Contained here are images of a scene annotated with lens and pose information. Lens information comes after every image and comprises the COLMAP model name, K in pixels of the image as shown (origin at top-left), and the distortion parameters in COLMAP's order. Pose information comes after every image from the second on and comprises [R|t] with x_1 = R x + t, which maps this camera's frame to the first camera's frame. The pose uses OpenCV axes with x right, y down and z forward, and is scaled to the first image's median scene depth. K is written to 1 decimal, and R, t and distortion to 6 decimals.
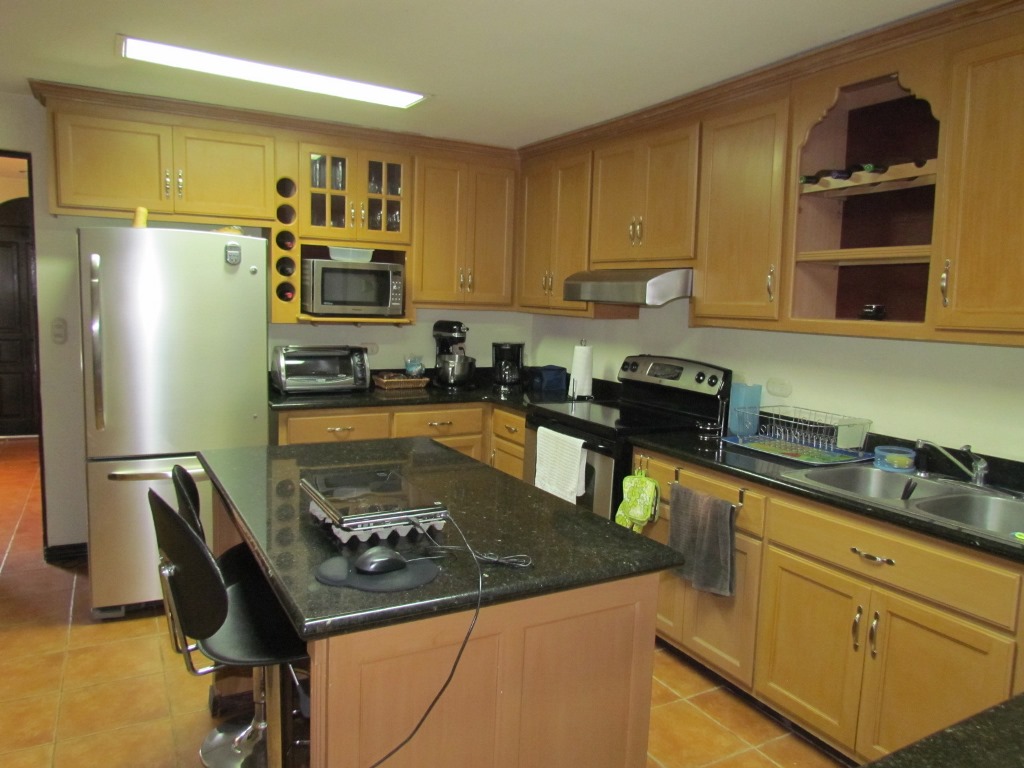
lens RADIAL K [[728.5, 0, 512.0], [0, 728.5, 380.9], [0, 0, 1]] dist [-0.025357, 0.000272]
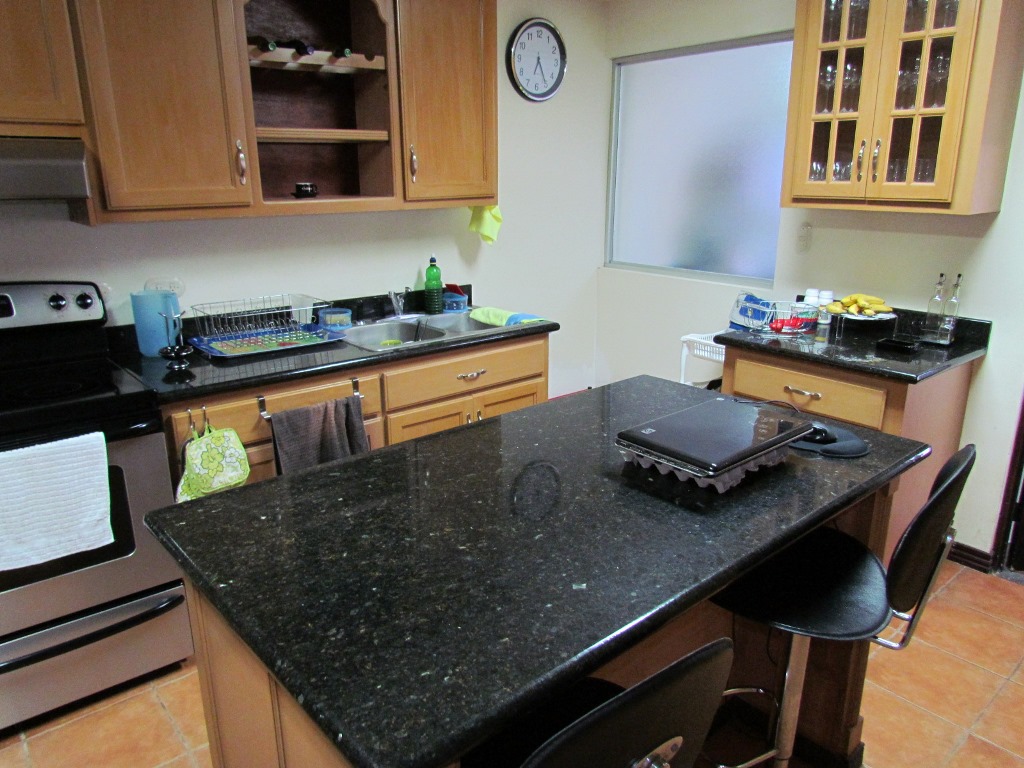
lens RADIAL K [[728.5, 0, 512.2], [0, 728.5, 386.5], [0, 0, 1]] dist [-0.025357, 0.000272]
pose [[-0.199637, -0.304382, 0.931395, -0.591140], [0.106070, 0.938231, 0.329352, -0.132261], [-0.974112, 0.164544, -0.155020, 0.845353]]
